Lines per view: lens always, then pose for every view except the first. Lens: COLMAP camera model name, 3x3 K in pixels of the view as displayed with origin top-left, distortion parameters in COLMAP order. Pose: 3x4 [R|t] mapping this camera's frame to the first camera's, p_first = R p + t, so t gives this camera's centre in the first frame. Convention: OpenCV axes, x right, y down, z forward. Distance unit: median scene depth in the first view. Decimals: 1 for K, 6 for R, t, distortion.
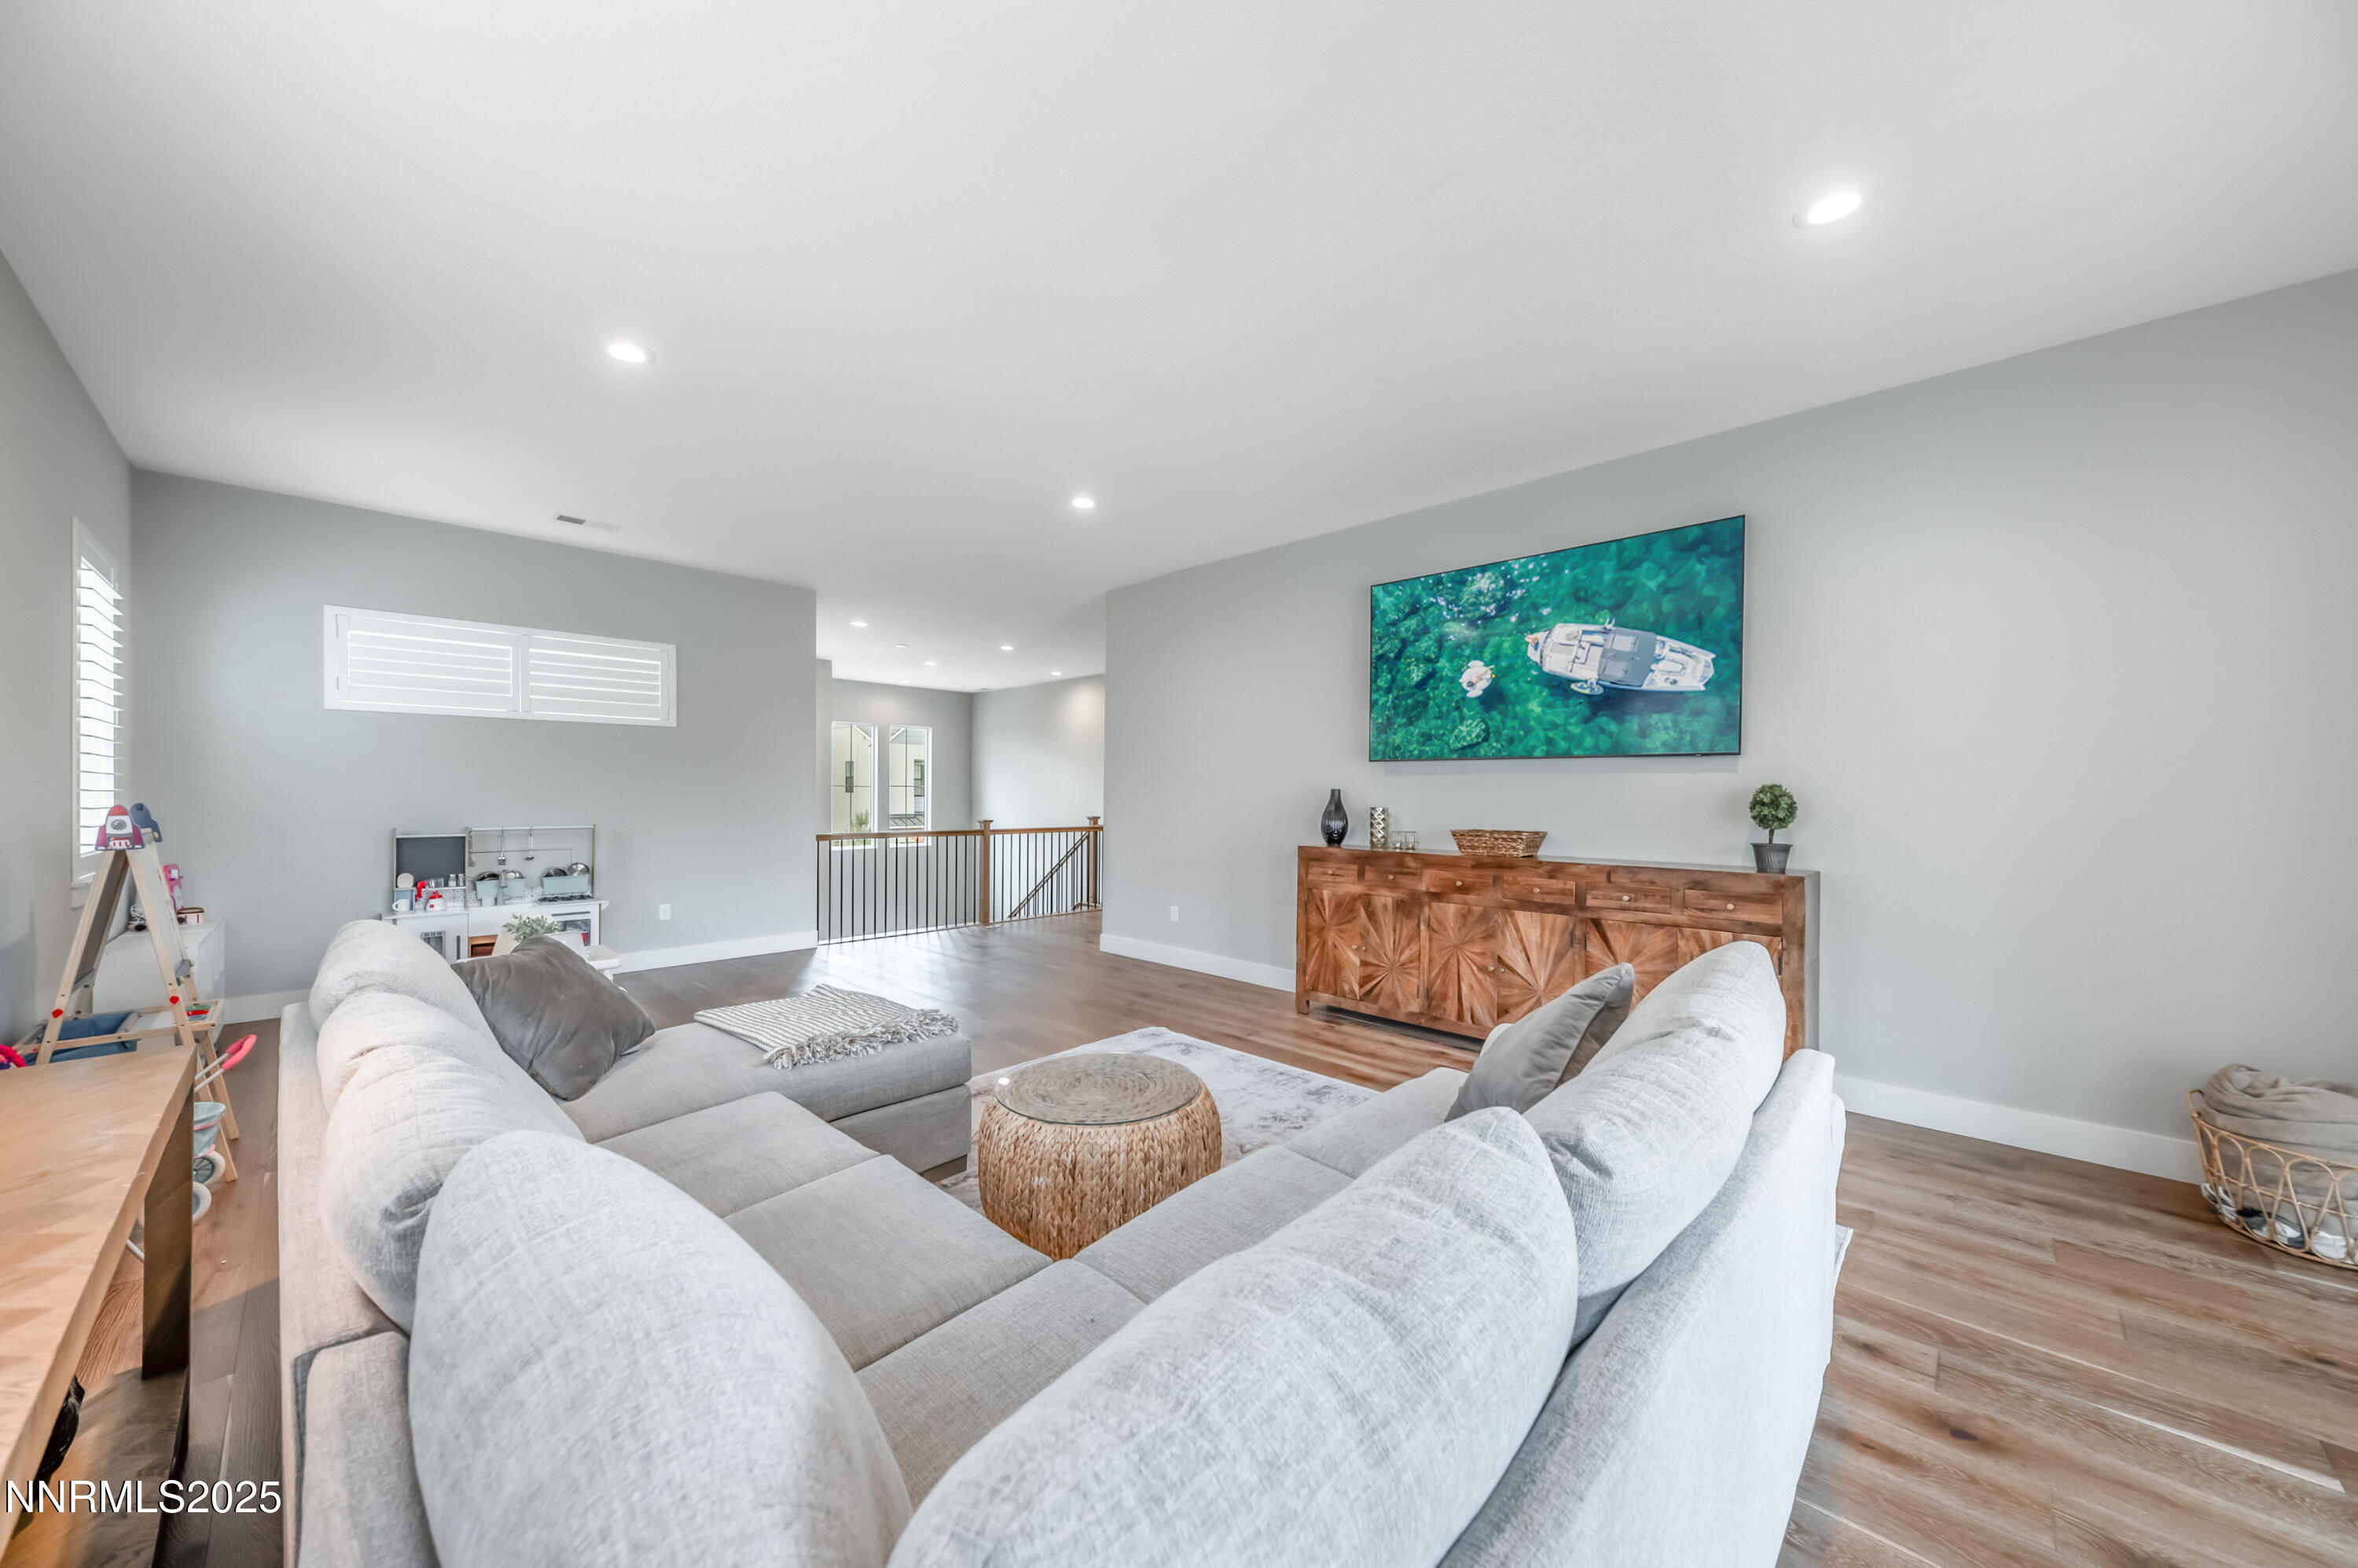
lens RADIAL K [[826.0, 0, 1187.5], [0, 826.0, 793.9], [0, 0, 1]] dist [0.002791, -0.000247]
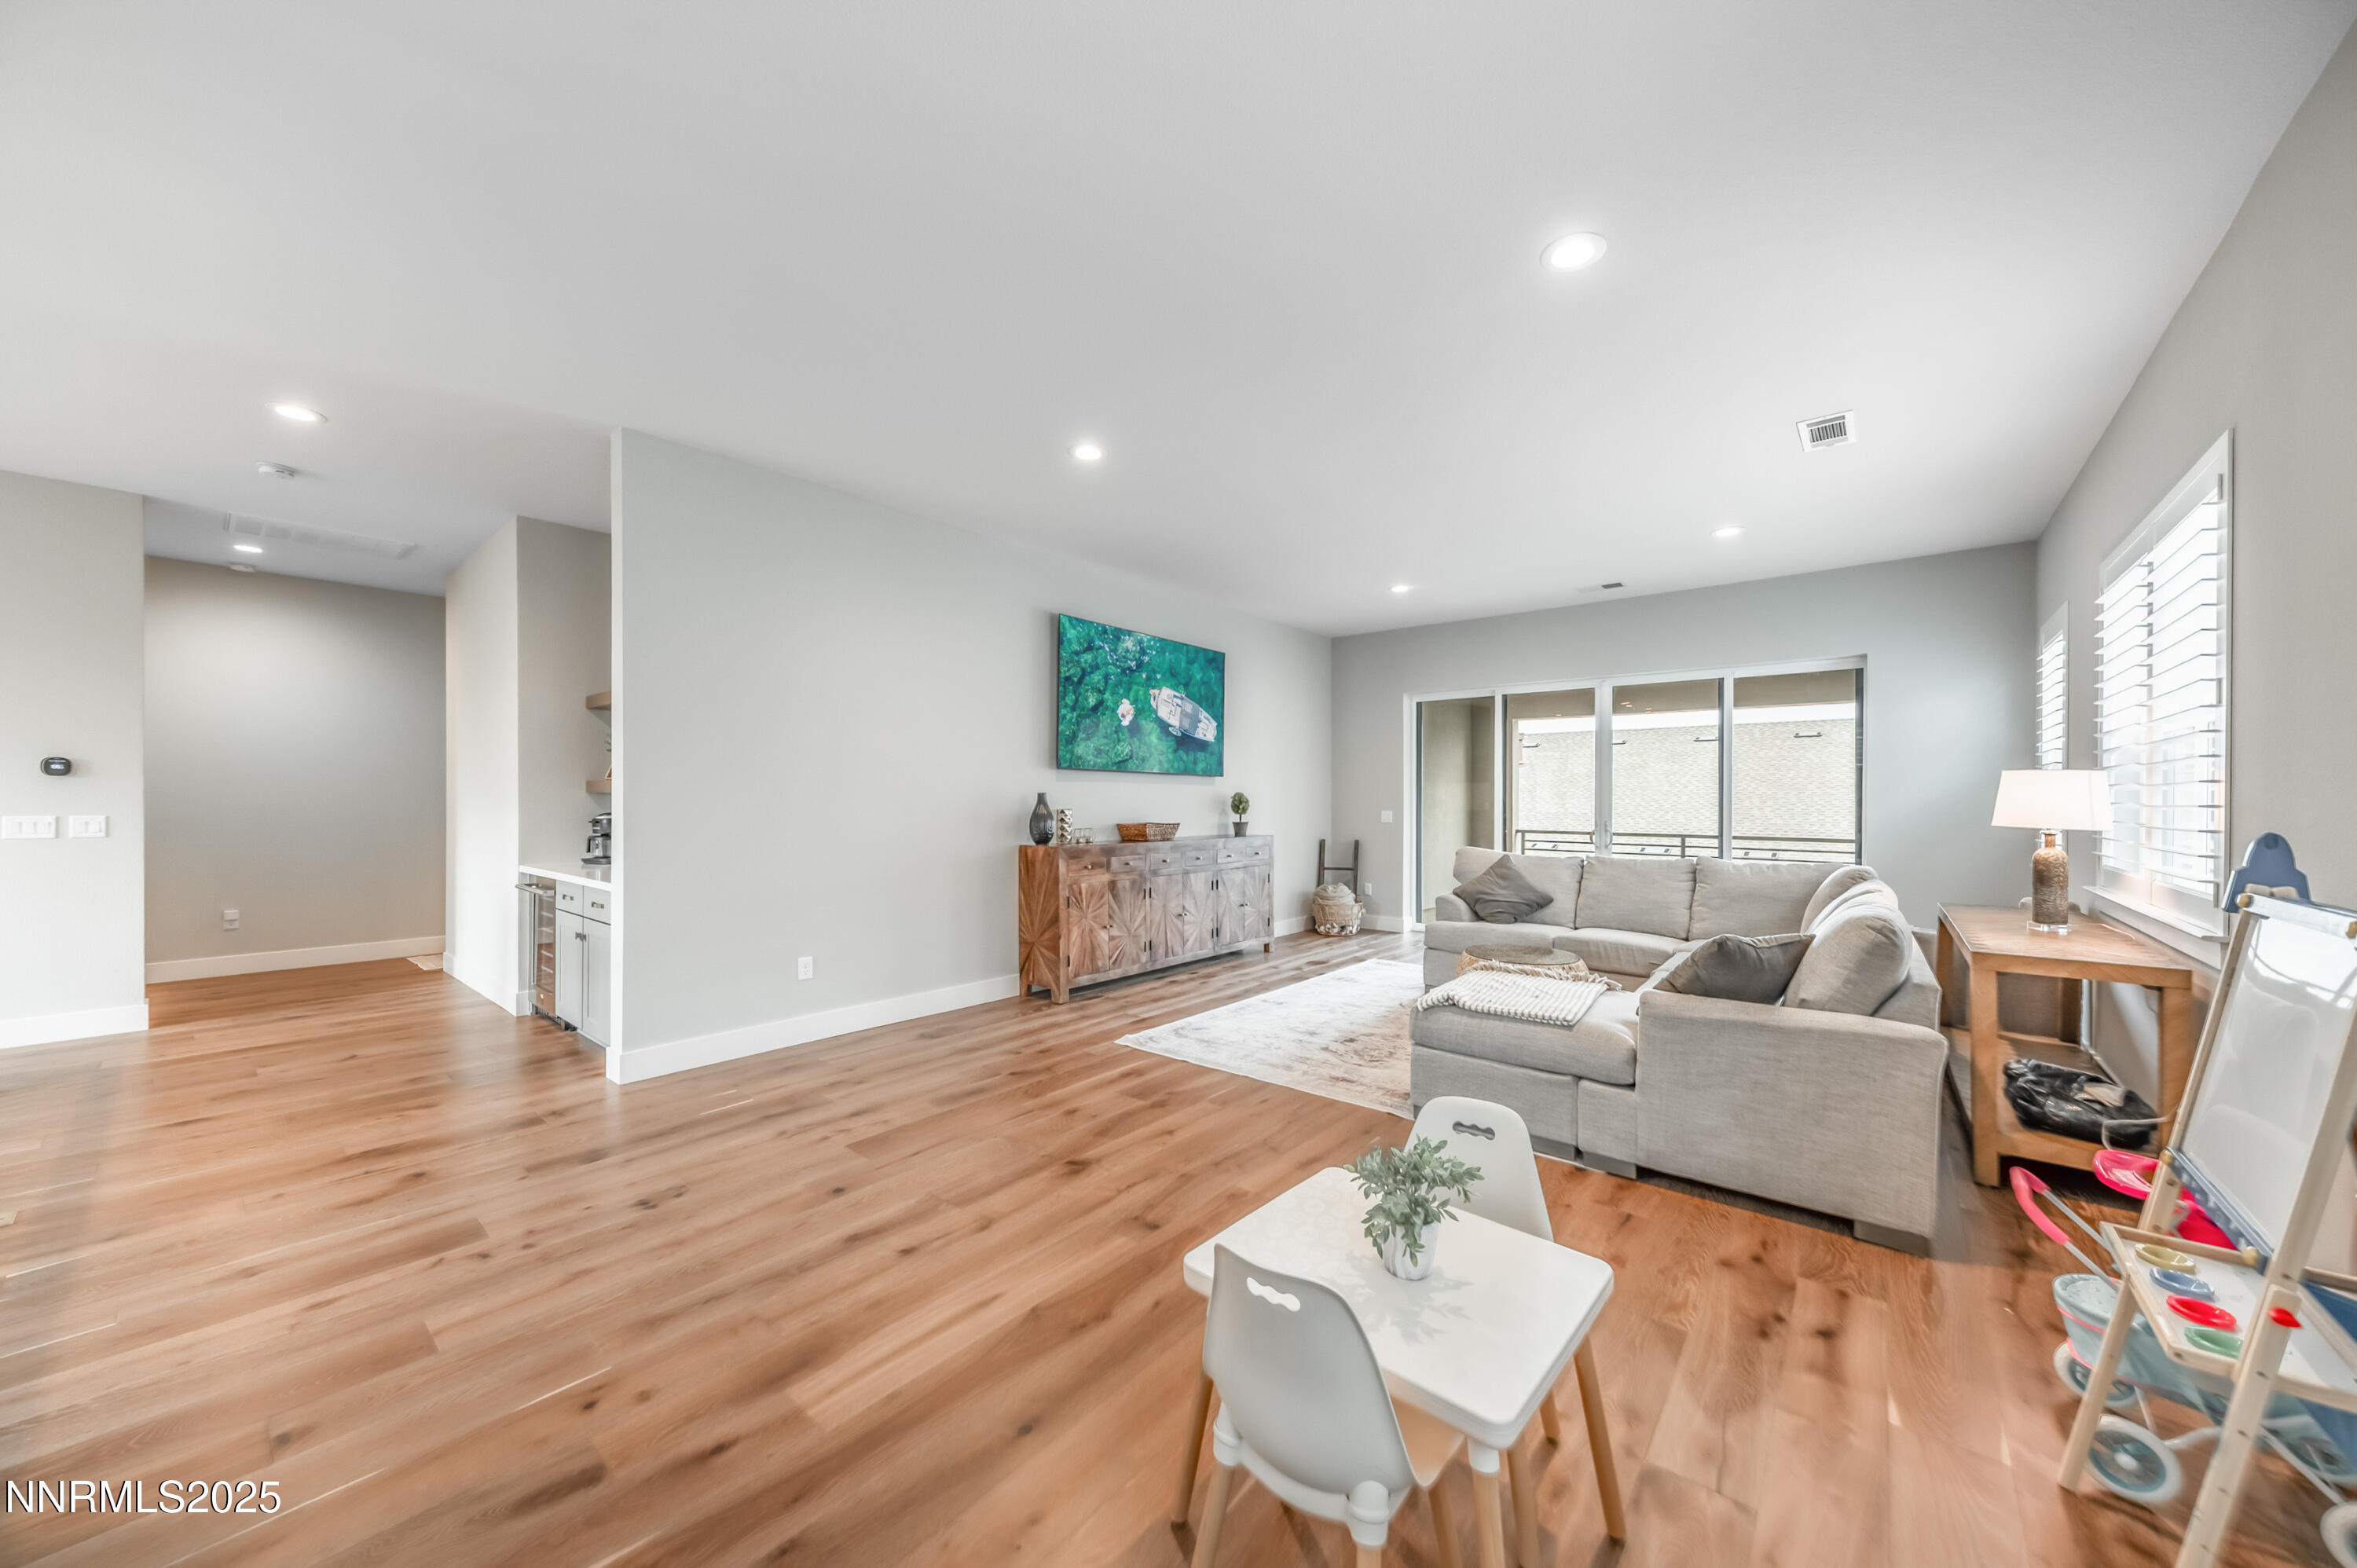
lens RADIAL K [[825.6, 0, 1187.0], [0, 825.6, 795.6], [0, 0, 1]] dist [0.002791, -0.000247]
pose [[-0.079498, -0.004797, 0.996824, -1.035616], [-0.008379, 0.999956, 0.004144, -0.009318], [-0.996800, -0.008023, -0.079535, 1.026403]]
